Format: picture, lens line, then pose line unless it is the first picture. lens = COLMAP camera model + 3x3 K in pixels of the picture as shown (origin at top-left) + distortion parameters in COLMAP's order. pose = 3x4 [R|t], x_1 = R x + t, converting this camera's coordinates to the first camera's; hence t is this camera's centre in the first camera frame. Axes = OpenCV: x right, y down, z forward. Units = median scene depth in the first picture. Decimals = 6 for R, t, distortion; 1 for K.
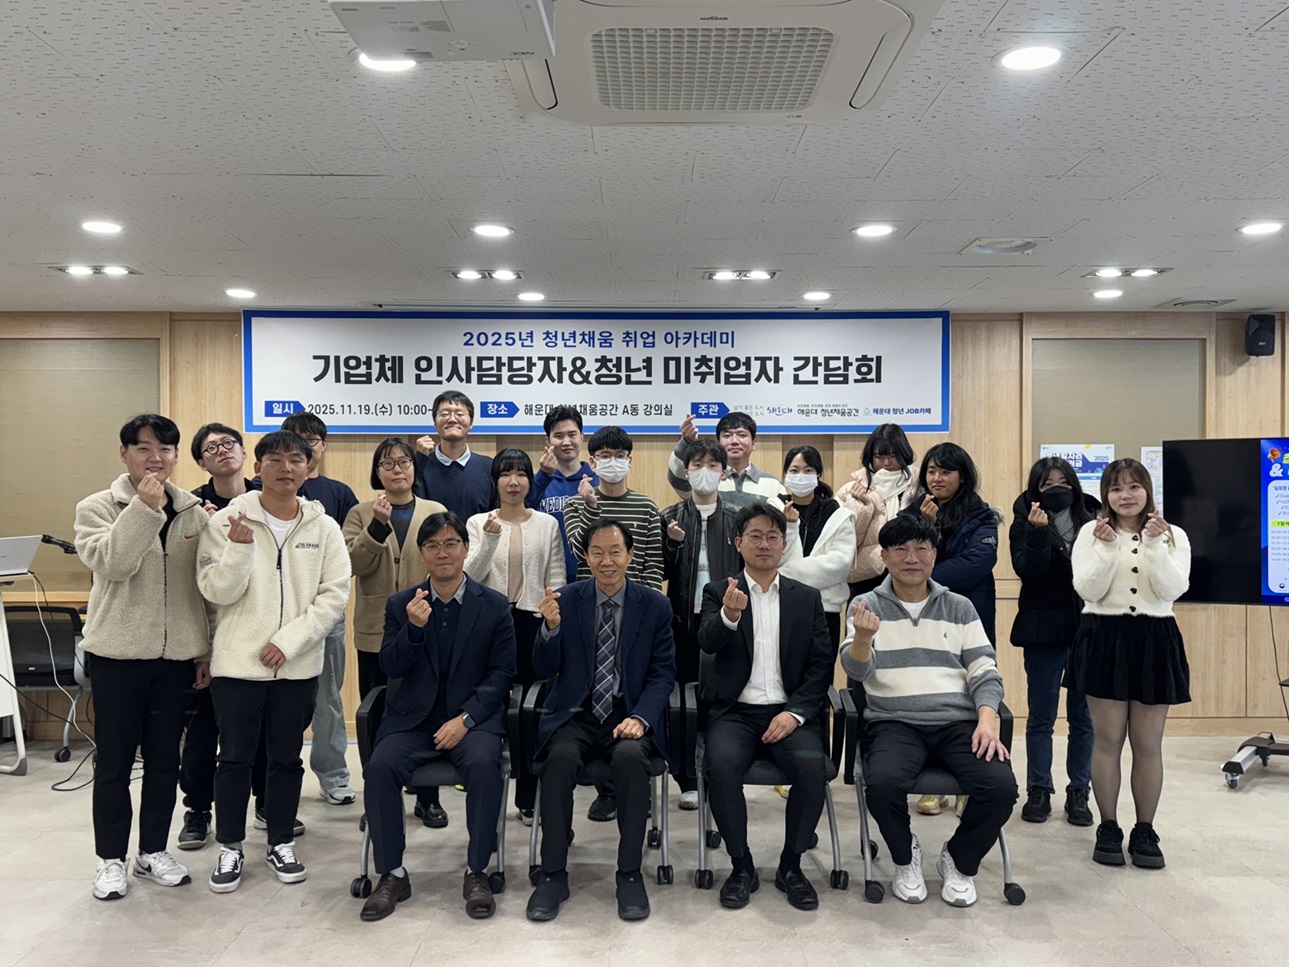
lens RADIAL K [[1185.9, 0, 645.6], [0, 1185.9, 479.2], [0, 0, 1]] dist [0.001488, 0.000000]
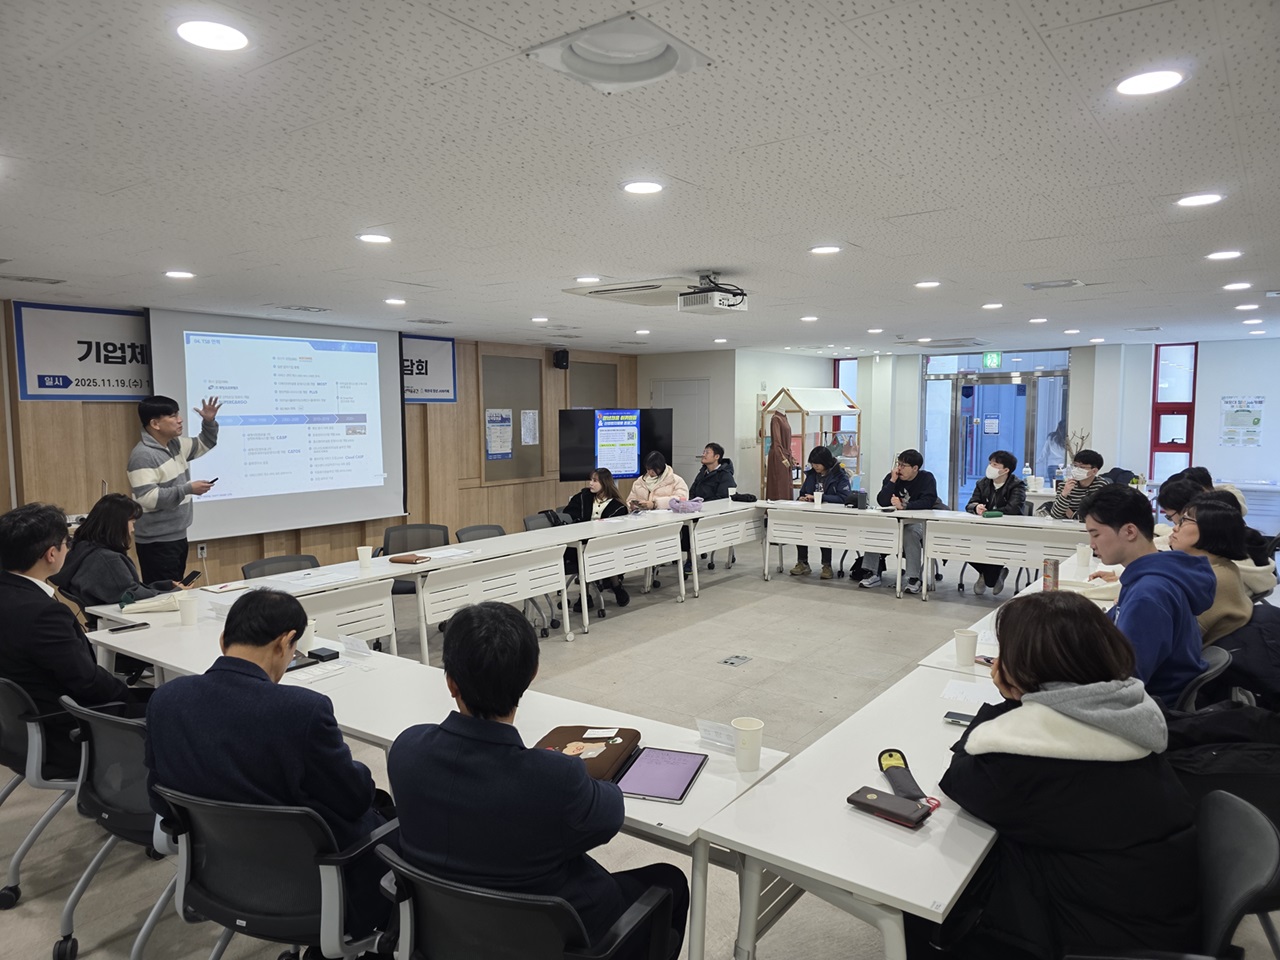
lens RADIAL K [[860.9, 0, 637.8], [0, 860.9, 481.4], [0, 0, 1]] dist [-0.006553, -0.003567]
pose [[0.597763, -0.067666, 0.798812, -0.671115], [0.025592, 0.997534, 0.065348, 0.003233], [-0.801264, -0.018619, 0.598021, -0.049076]]
